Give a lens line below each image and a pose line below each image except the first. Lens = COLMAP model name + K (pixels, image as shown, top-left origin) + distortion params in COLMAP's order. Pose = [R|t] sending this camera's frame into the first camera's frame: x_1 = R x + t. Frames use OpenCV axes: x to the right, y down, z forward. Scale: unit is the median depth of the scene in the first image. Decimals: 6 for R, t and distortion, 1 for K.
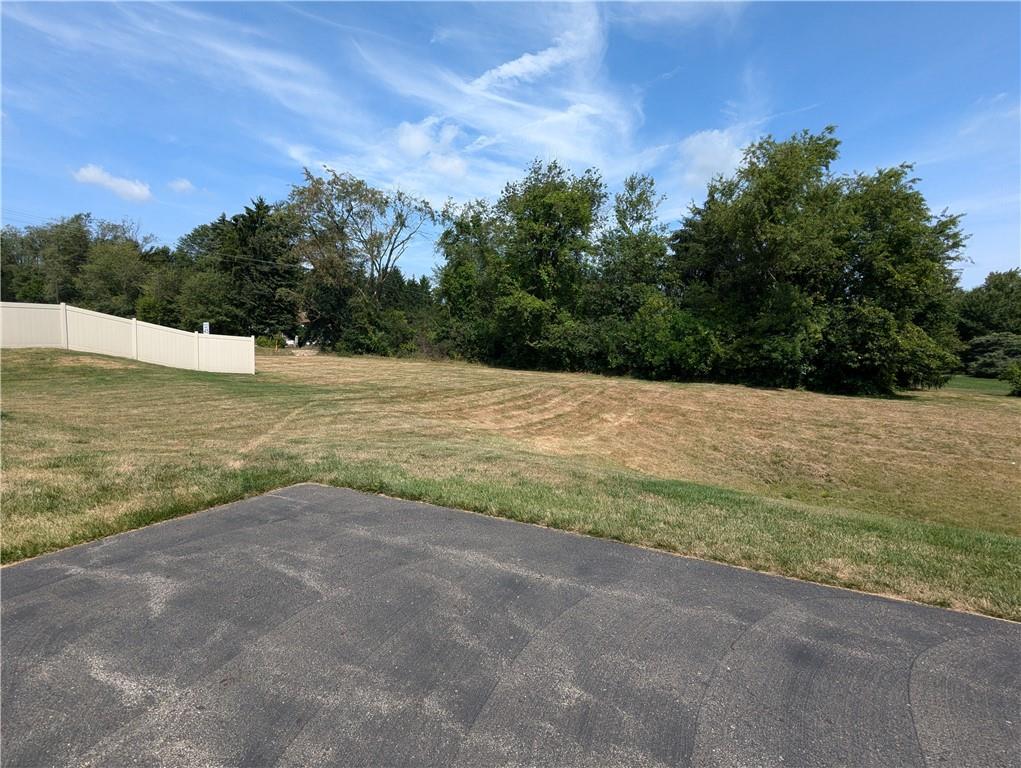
lens RADIAL K [[488.0, 0, 511.1], [0, 488.0, 378.3], [0, 0, 1]] dist [0.004151, 0.001650]
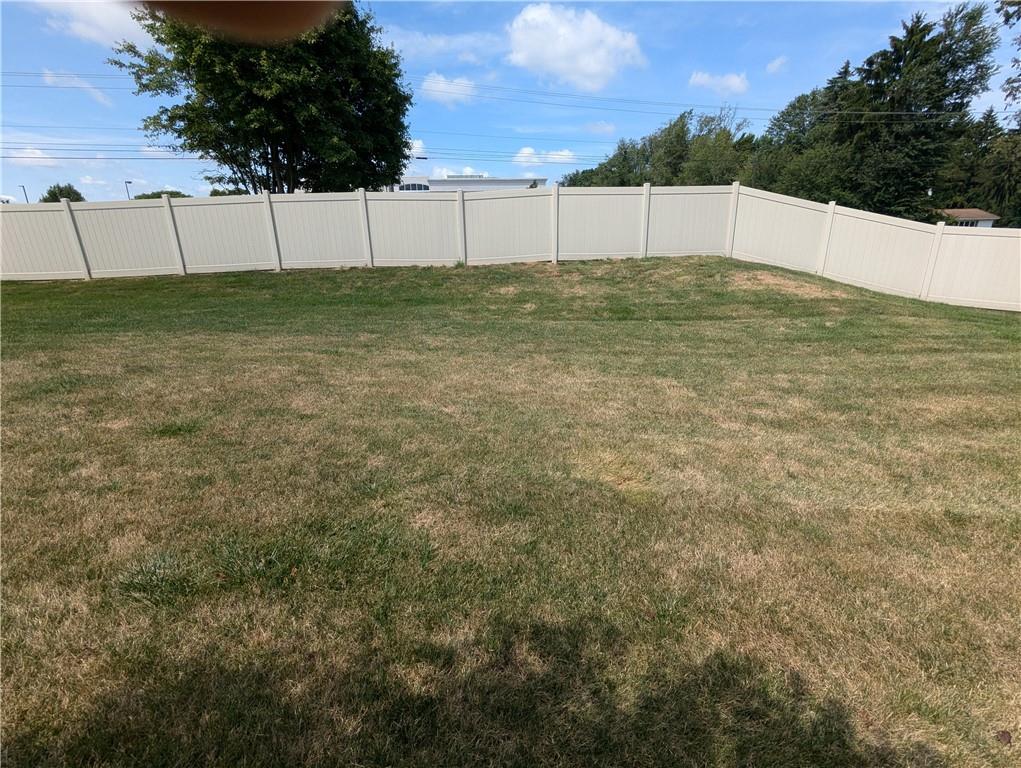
lens RADIAL K [[488.0, 0, 519.9], [0, 488.0, 378.1], [0, 0, 1]] dist [0.004151, 0.001650]
pose [[0.555090, 0.213857, -0.803828, -0.435519], [-0.046216, 0.972820, 0.226902, -0.033067], [0.830505, -0.088802, 0.549887, 0.343526]]
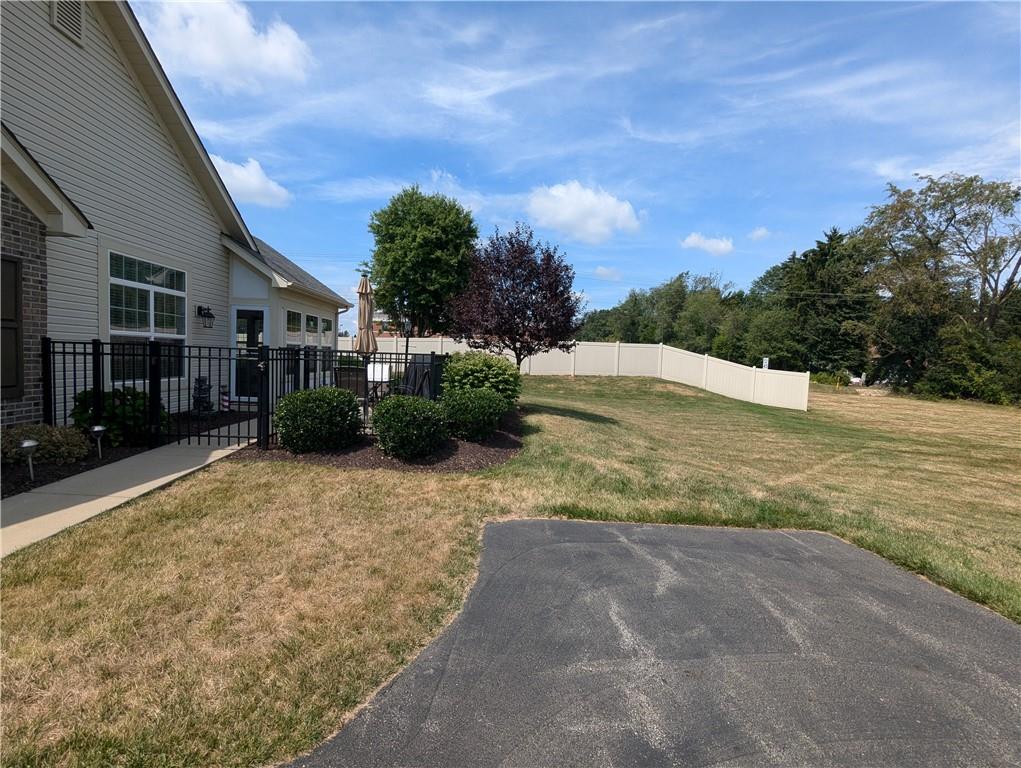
lens RADIAL K [[488.0, 0, 511.2], [0, 488.0, 378.9], [0, 0, 1]] dist [0.004151, 0.001650]
pose [[0.504402, 0.038842, -0.862595, 0.013839], [-0.099739, 0.994922, -0.013522, -0.000201], [0.857689, 0.092855, 0.505714, 0.001147]]
